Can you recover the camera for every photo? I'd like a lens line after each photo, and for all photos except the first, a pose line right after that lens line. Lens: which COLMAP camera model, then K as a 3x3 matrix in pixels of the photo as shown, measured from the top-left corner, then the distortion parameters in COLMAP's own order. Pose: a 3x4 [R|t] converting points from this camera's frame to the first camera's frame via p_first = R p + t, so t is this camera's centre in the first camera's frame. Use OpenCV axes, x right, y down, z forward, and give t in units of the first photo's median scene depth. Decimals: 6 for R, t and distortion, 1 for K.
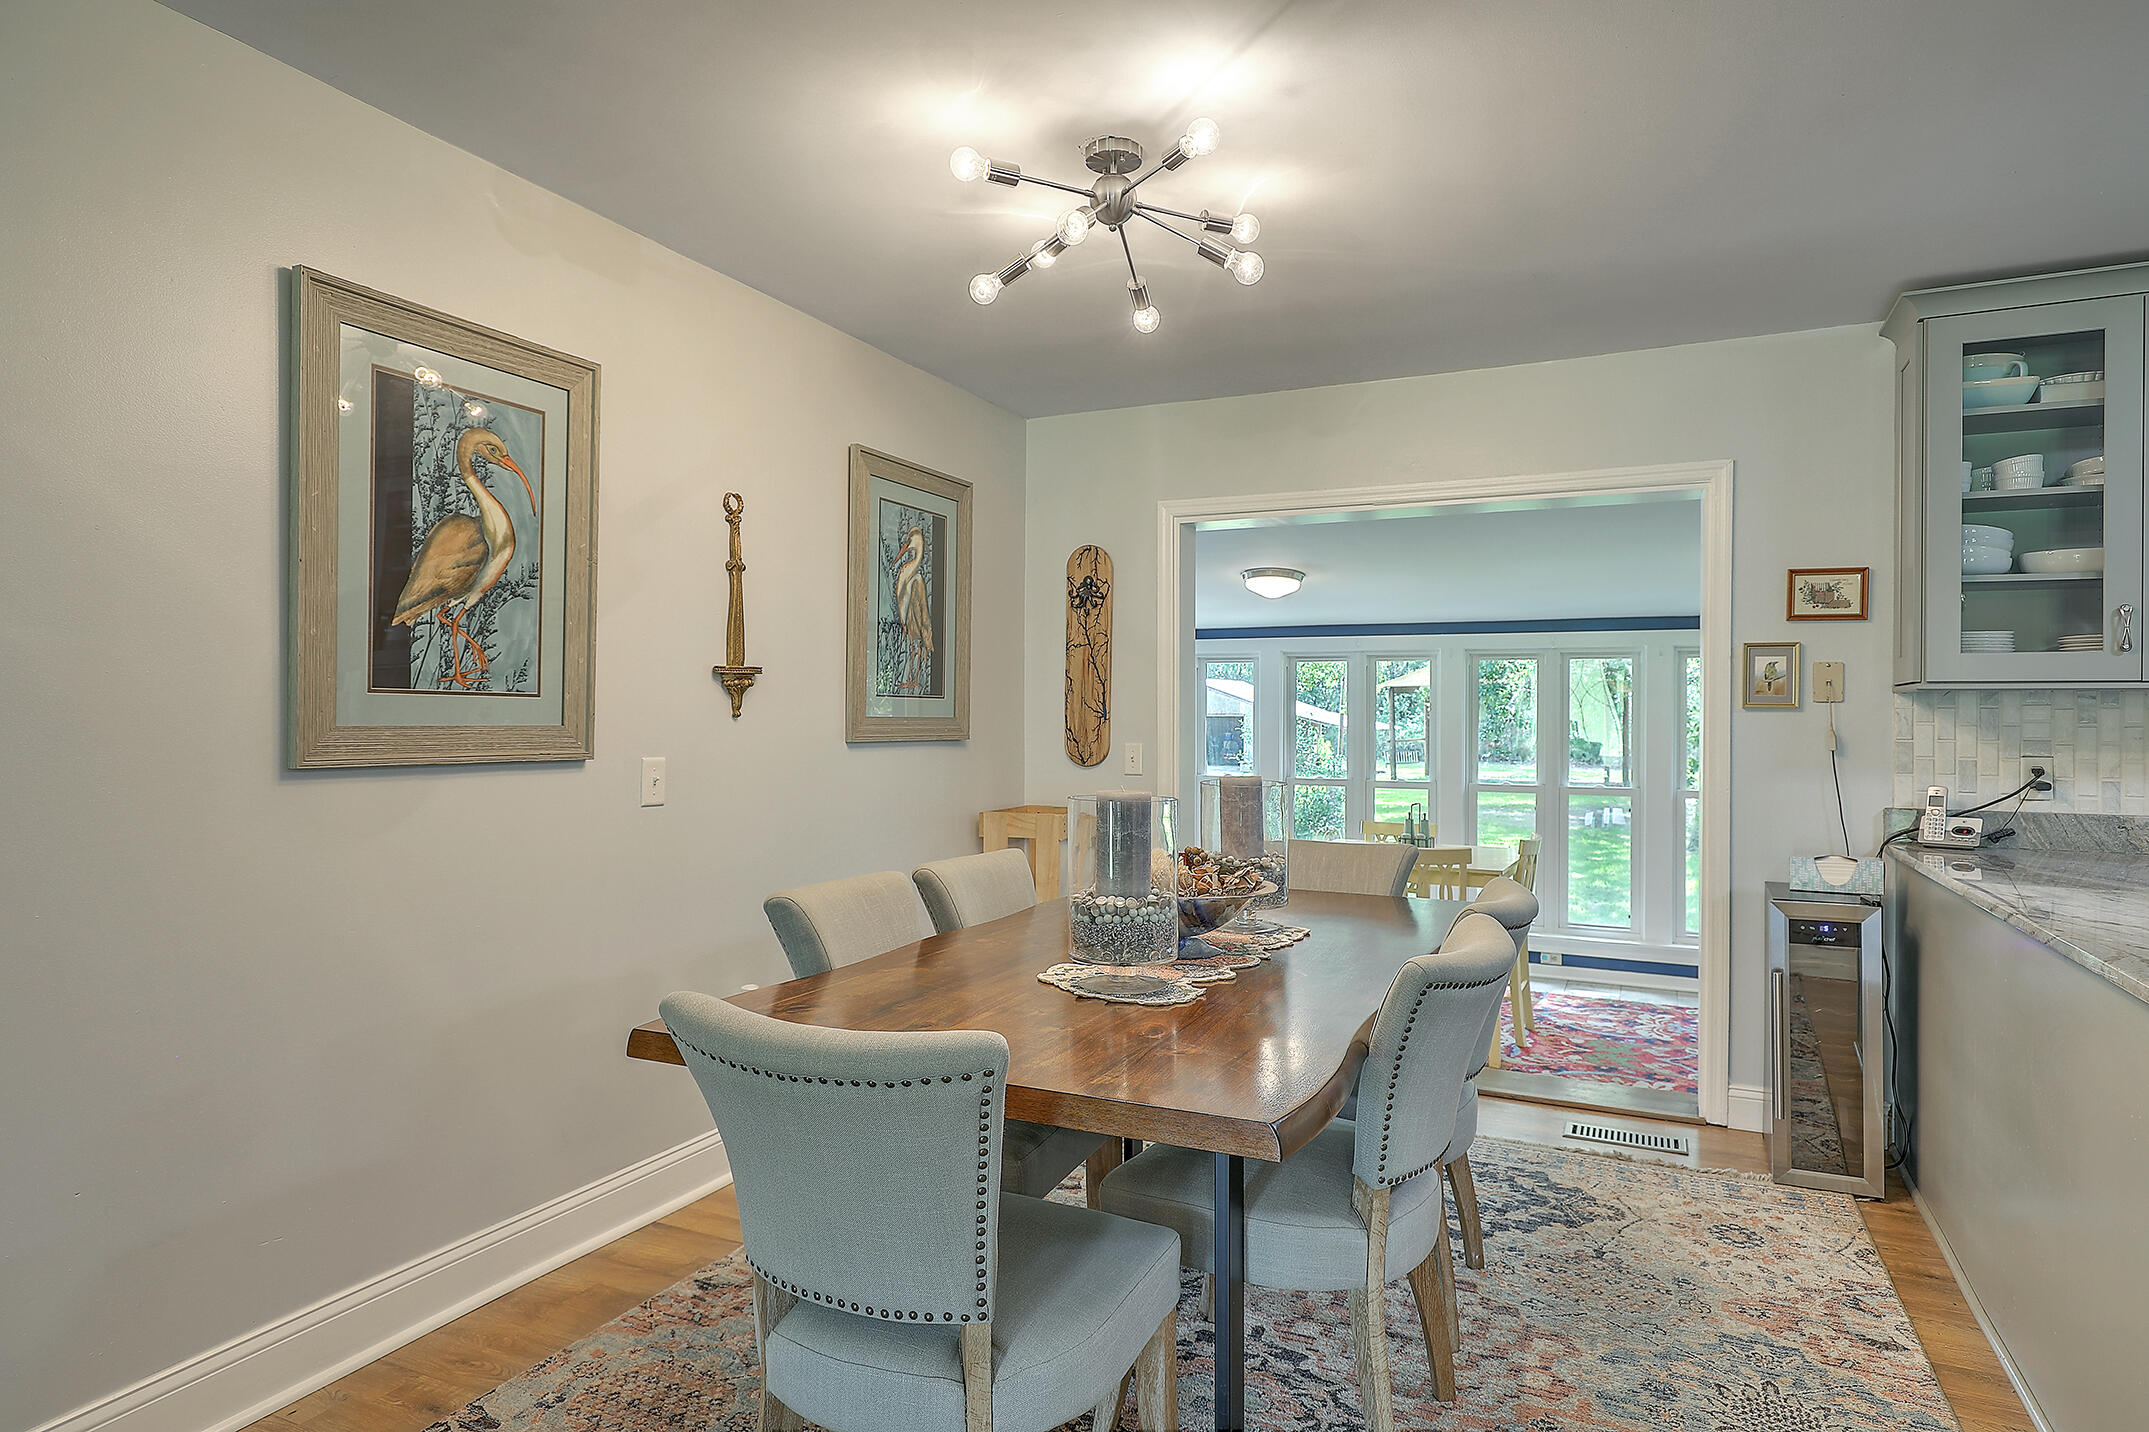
lens RADIAL K [[1196.4, 0, 1079.4], [0, 1196.4, 723.4], [0, 0, 1]] dist [-0.003730, -0.000234]
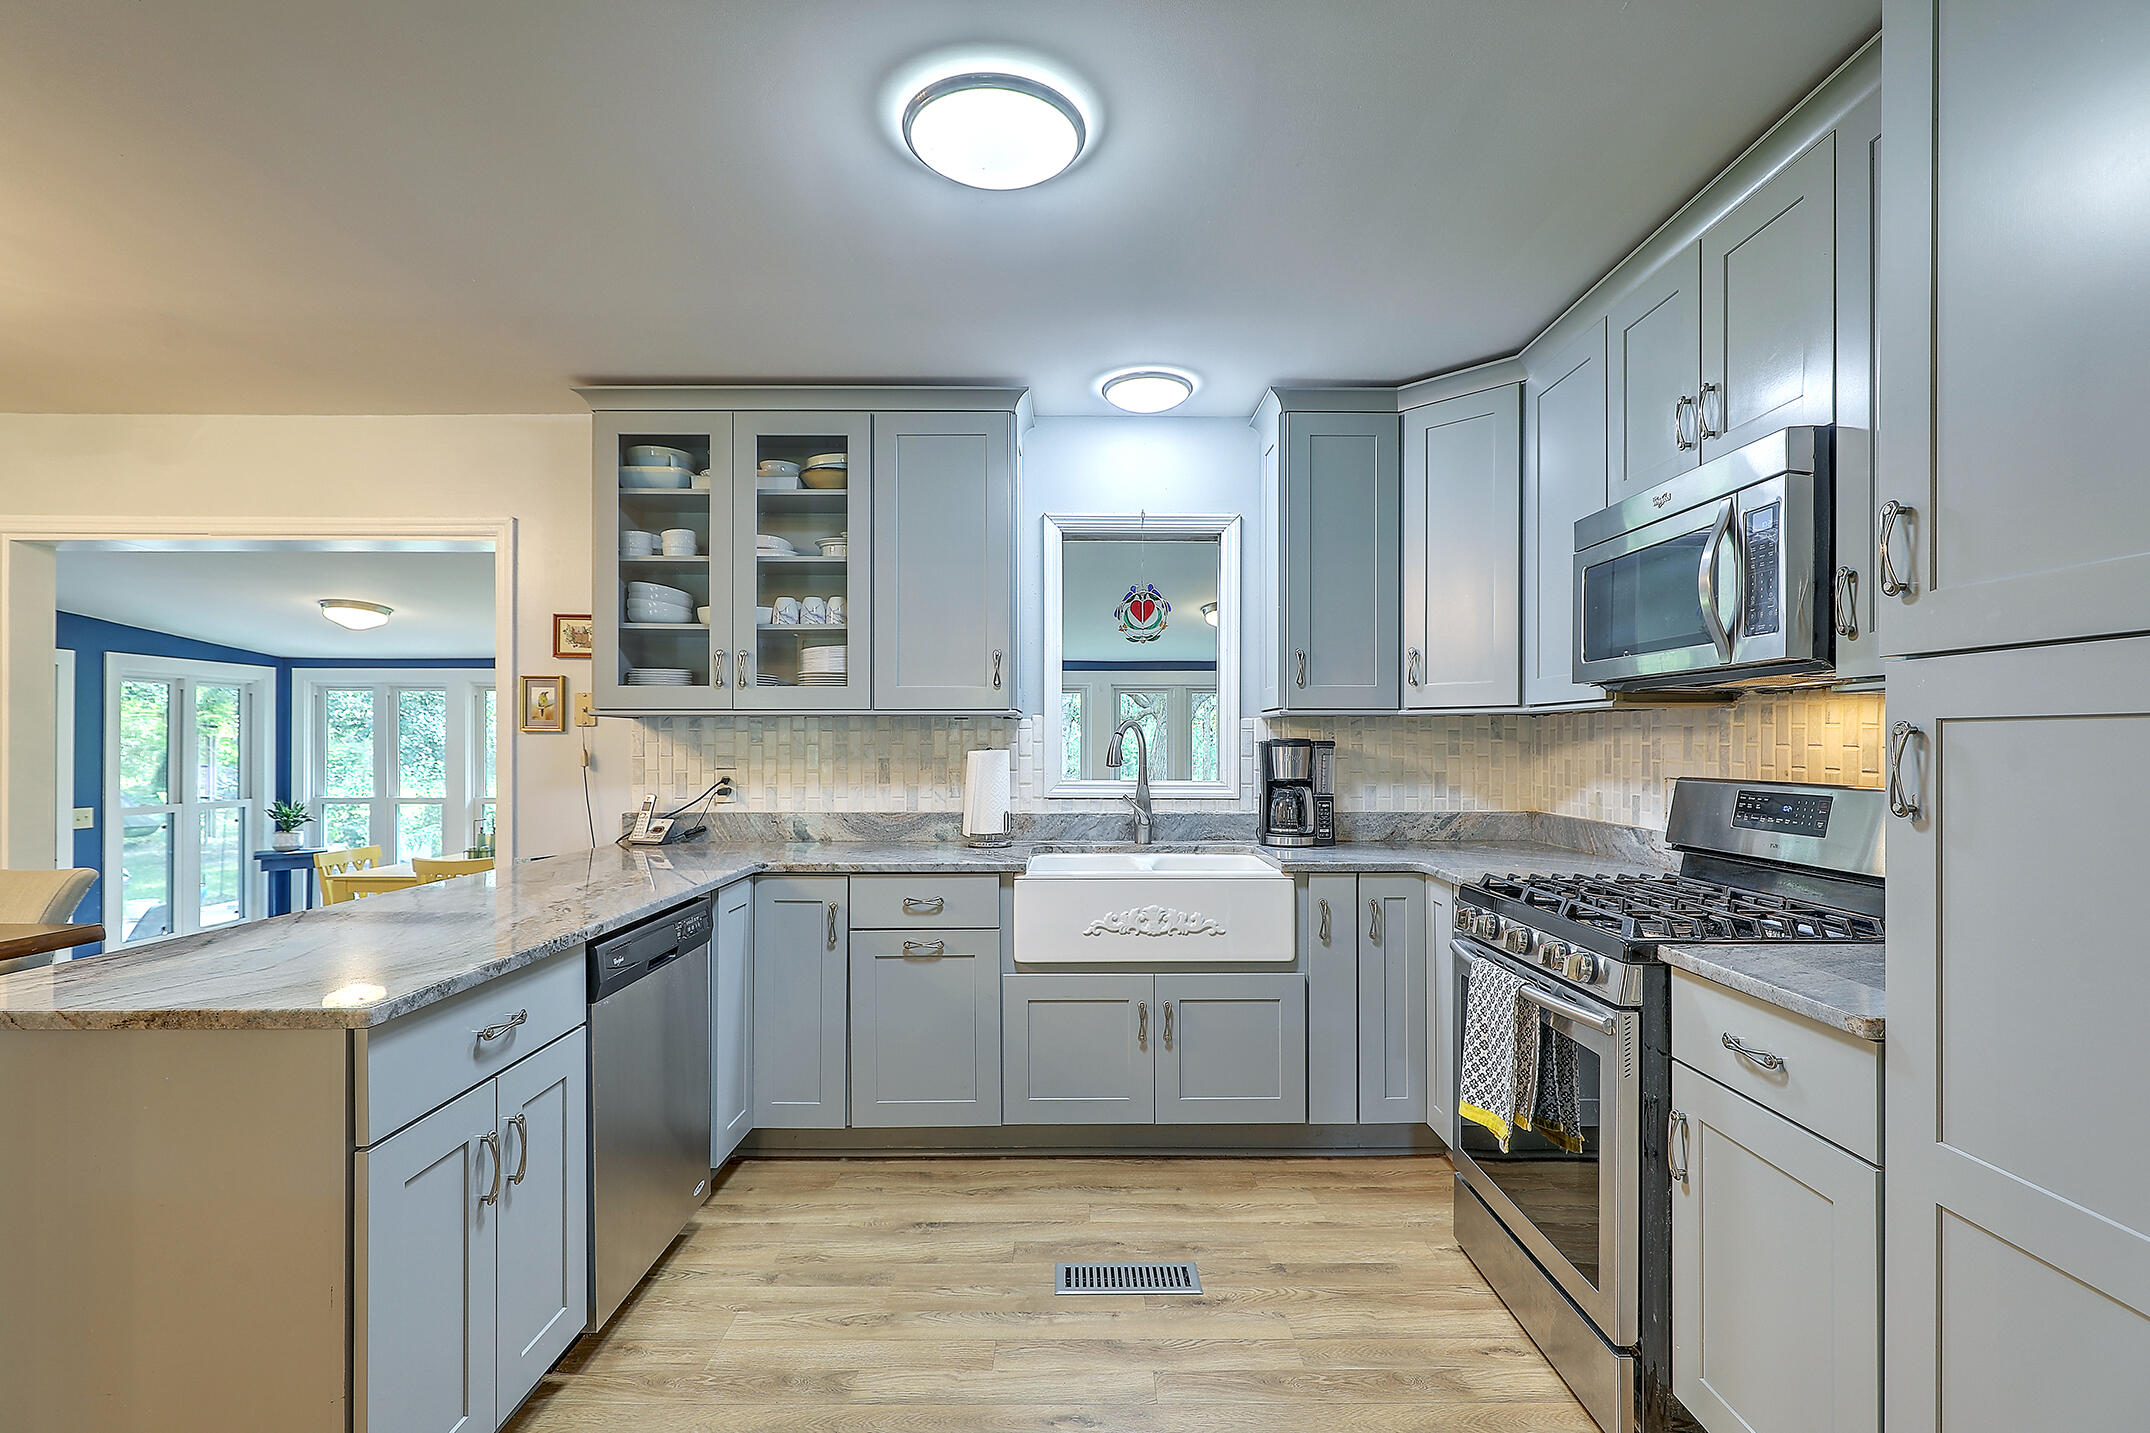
lens RADIAL K [[986.0, 0, 1081.9], [0, 986.0, 737.4], [0, 0, 1]] dist [-0.000193, -0.000212]
pose [[0.897263, -0.004476, 0.441474, 0.672127], [0.008987, 0.999927, -0.008128, 0.006296], [-0.441406, 0.011261, 0.897237, -0.112700]]
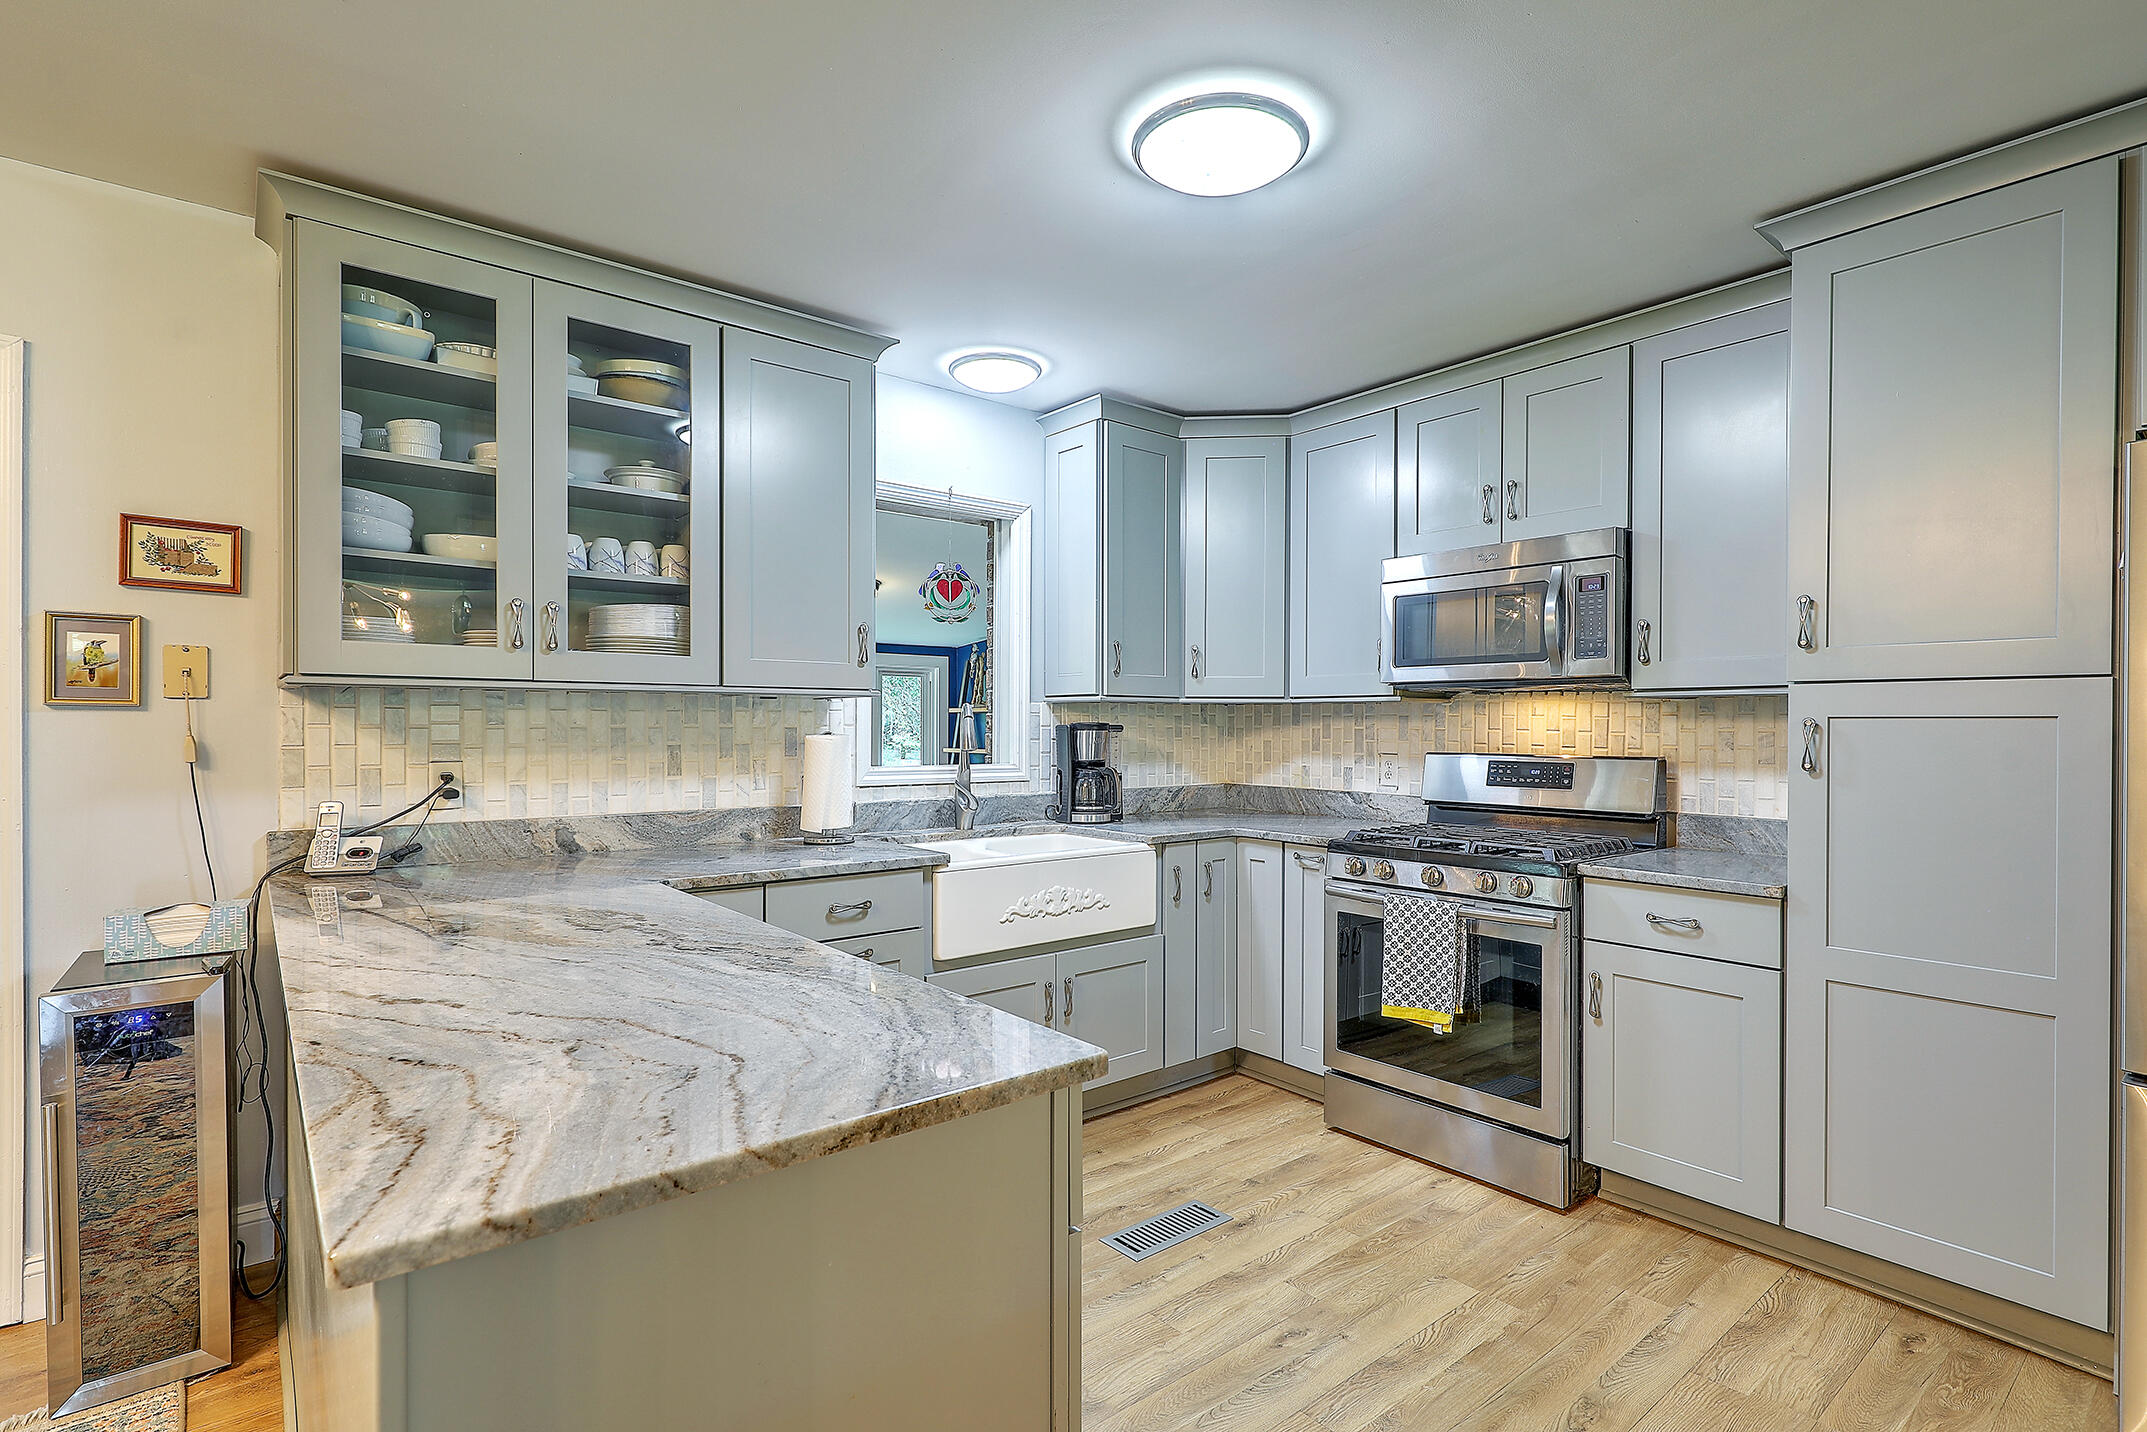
lens RADIAL K [[1030.4, 0, 1080.5], [0, 1030.4, 725.9], [0, 0, 1]] dist [0.001664, 0.000542]
pose [[0.418175, -0.006232, 0.908345, 0.285927], [0.006106, 0.999973, 0.004050, 0.000317], [-0.908346, 0.003853, 0.418202, 0.226491]]
